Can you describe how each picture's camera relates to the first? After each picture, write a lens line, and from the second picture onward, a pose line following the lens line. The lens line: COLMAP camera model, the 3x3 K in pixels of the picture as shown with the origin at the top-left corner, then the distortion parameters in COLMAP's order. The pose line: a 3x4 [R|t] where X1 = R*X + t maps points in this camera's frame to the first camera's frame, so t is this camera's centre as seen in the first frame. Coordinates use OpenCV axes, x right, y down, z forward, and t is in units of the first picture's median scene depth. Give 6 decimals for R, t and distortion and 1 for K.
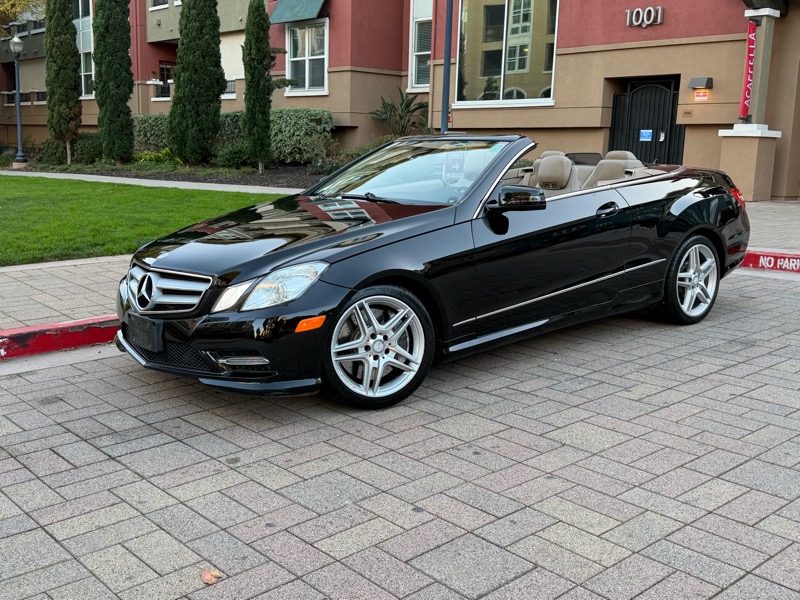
lens RADIAL K [[868.1, 0, 401.0], [0, 868.1, 302.9], [0, 0, 1]] dist [0.188474, -0.408354]
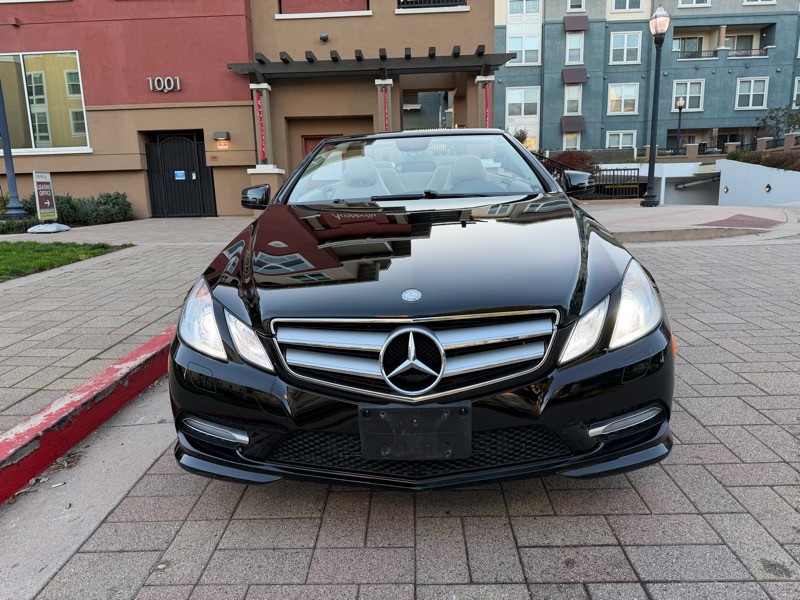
lens RADIAL K [[564.9, 0, 395.9], [0, 564.9, 302.4], [0, 0, 1]] dist [0.014085, -0.013706]
pose [[0.685403, -0.182042, 0.705041, -0.139735], [0.172038, 0.981318, 0.086130, -0.021295], [-0.707549, 0.062260, 0.703916, 0.193342]]
